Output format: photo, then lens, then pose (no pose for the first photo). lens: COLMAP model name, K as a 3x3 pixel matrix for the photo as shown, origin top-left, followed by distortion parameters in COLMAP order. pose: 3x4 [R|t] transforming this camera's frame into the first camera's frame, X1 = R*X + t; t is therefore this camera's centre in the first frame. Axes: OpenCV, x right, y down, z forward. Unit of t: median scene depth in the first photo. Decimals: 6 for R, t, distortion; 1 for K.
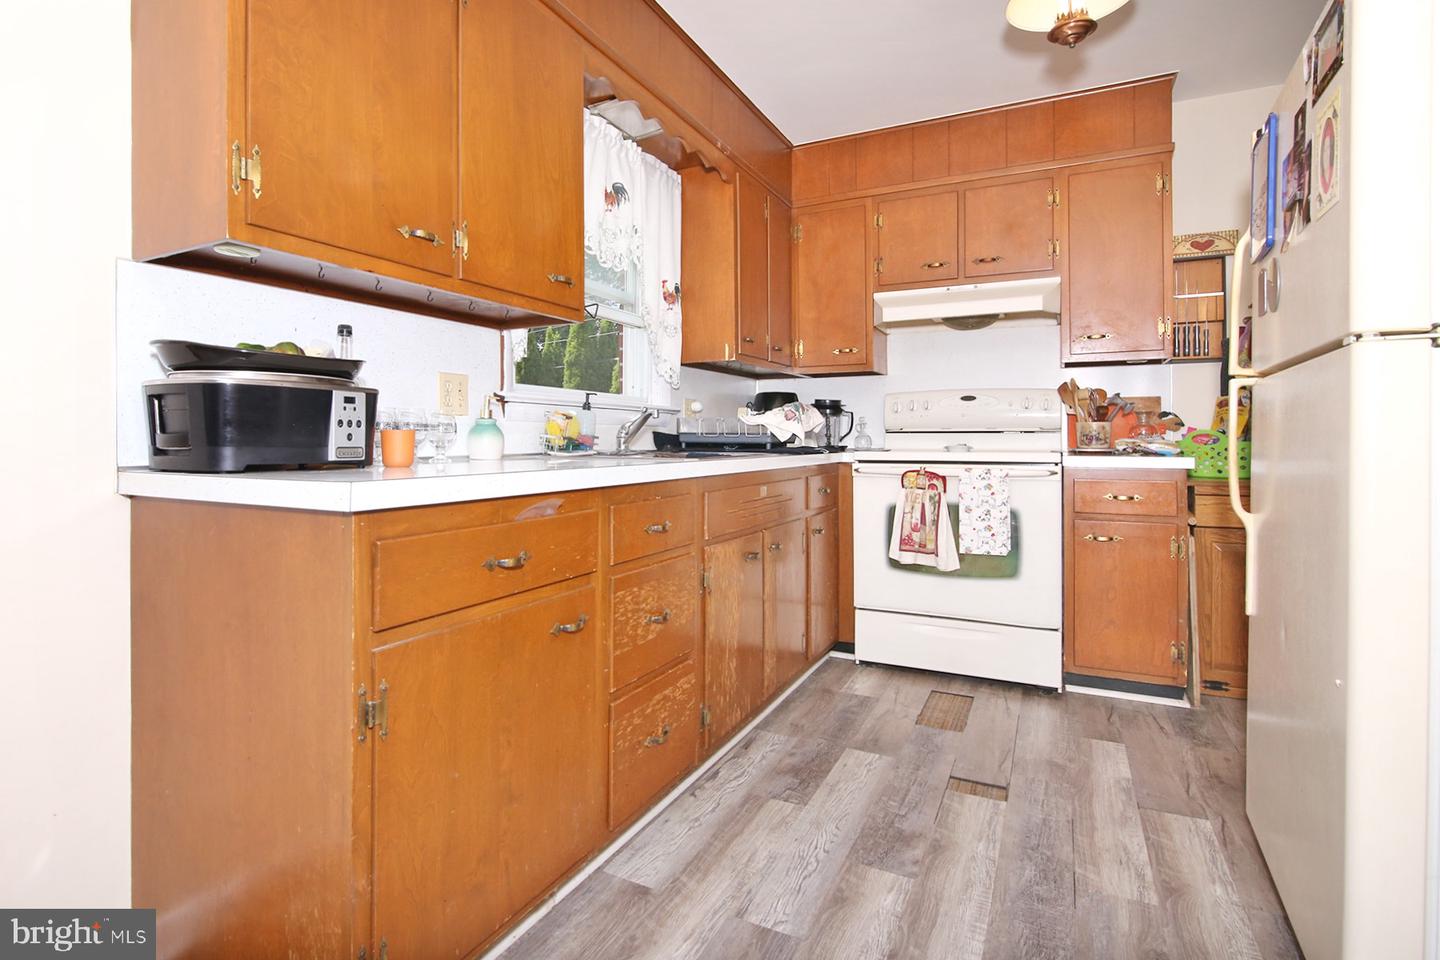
lens RADIAL K [[728.2, 0, 665.4], [0, 728.2, 431.5], [0, 0, 1]] dist [-0.005065, -0.001497]
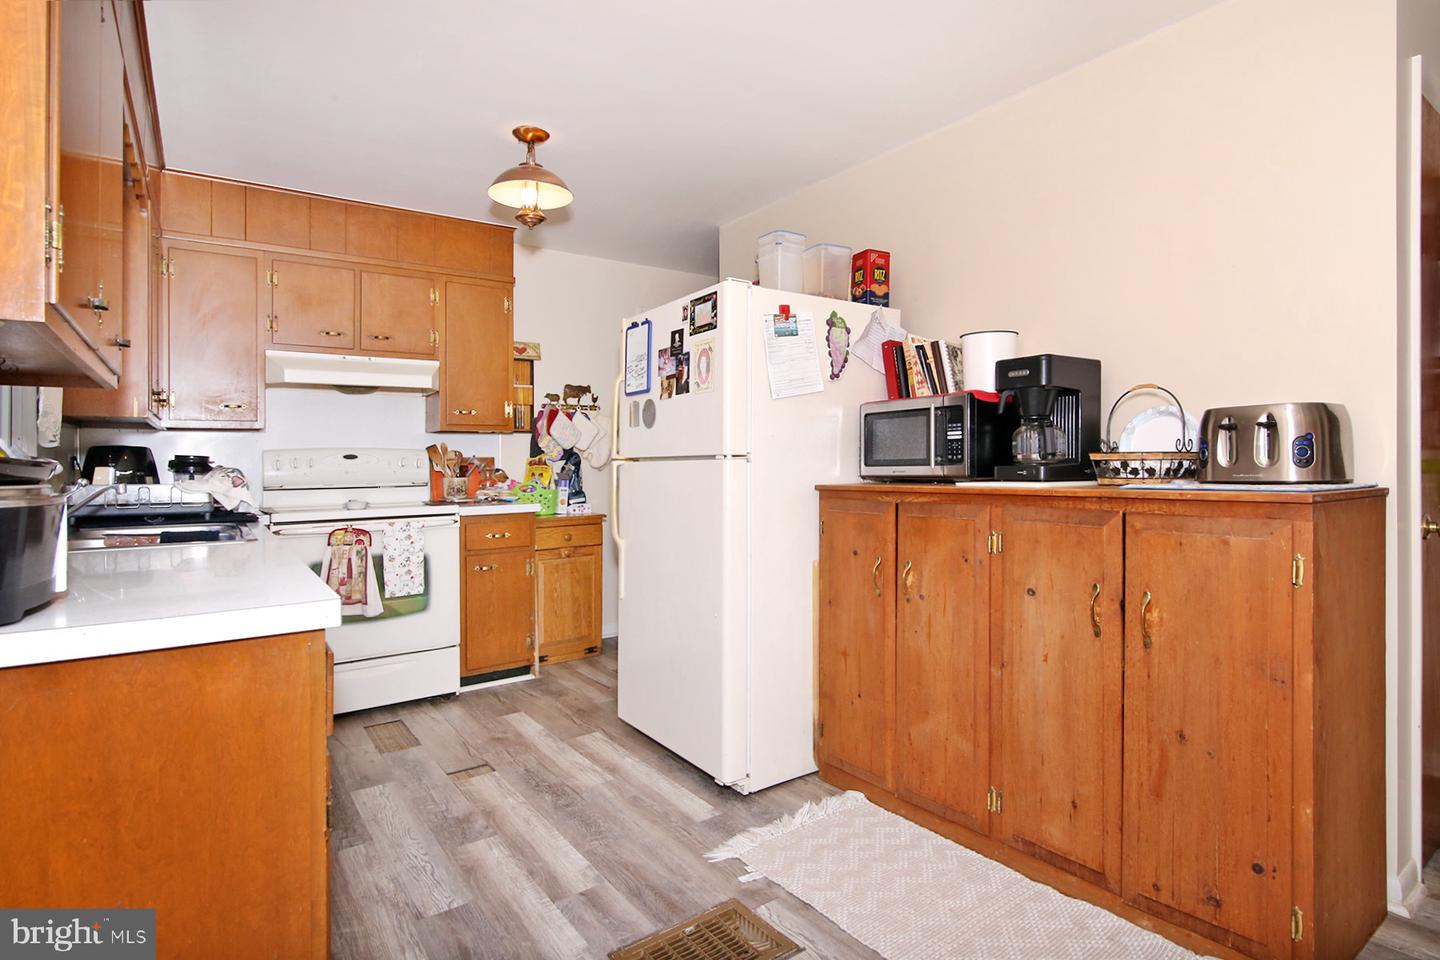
lens RADIAL K [[741.3, 0, 753.3], [0, 741.3, 439.9], [0, 0, 1]] dist [-0.002277, 0.000026]
pose [[0.417228, 0.022551, 0.908522, -0.421041], [0.005657, 0.999608, -0.027410, -0.045882], [-0.908784, 0.016576, 0.416937, -0.013078]]
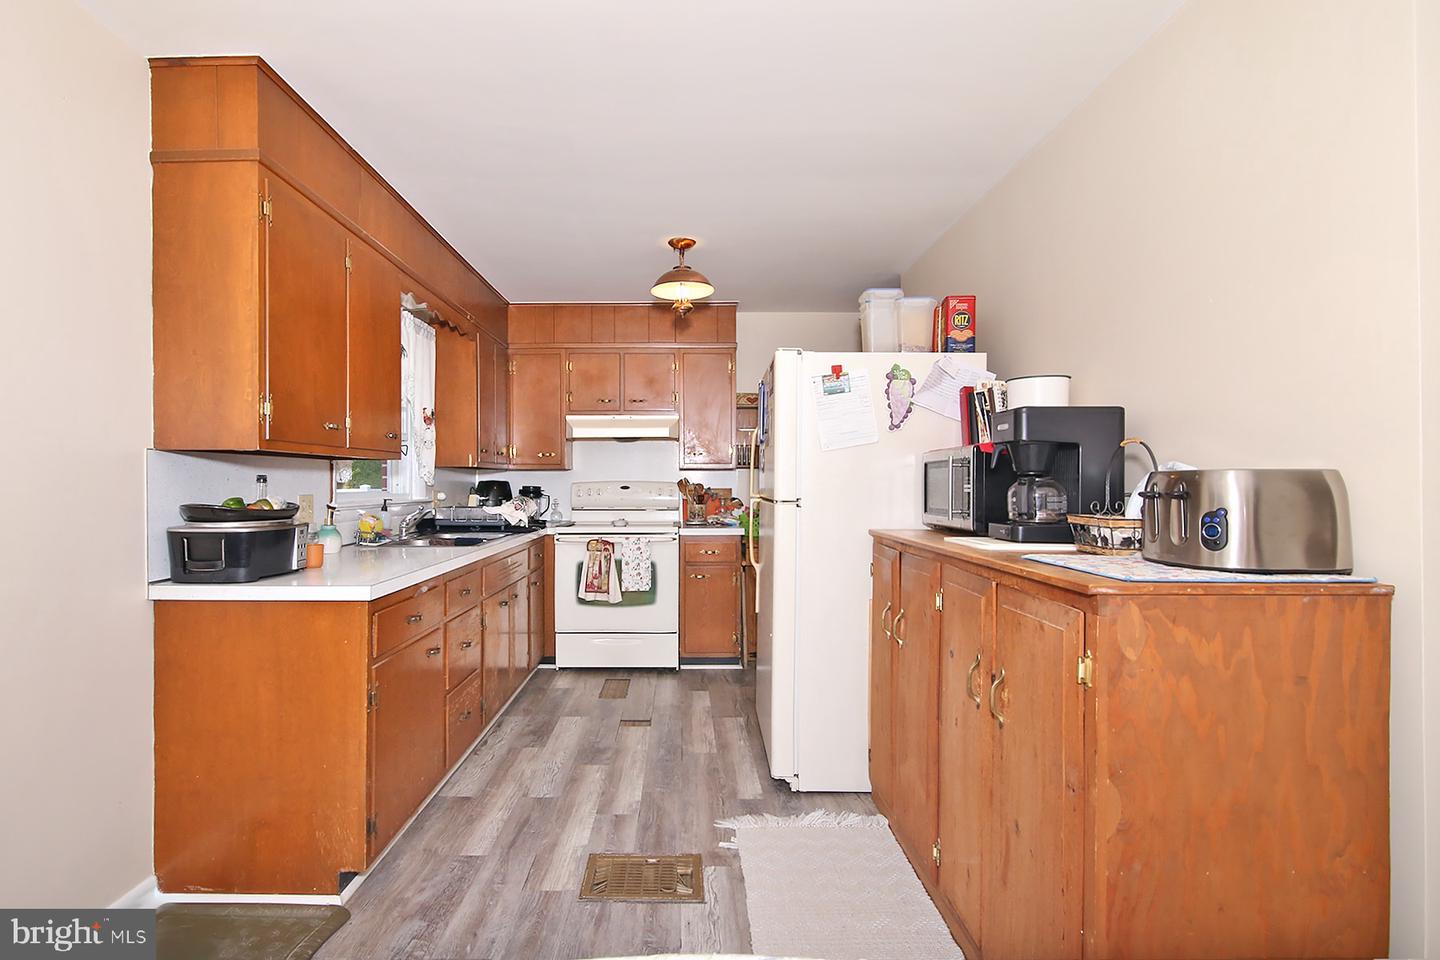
lens RADIAL K [[694.7, 0, 682.1], [0, 694.7, 479.4], [0, 0, 1]] dist [0.001091, 0.000436]
pose [[0.878861, 0.001924, 0.477074, -0.210260], [-0.004466, 0.999981, 0.004194, -0.085505], [-0.477057, -0.005816, 0.878853, -0.406243]]
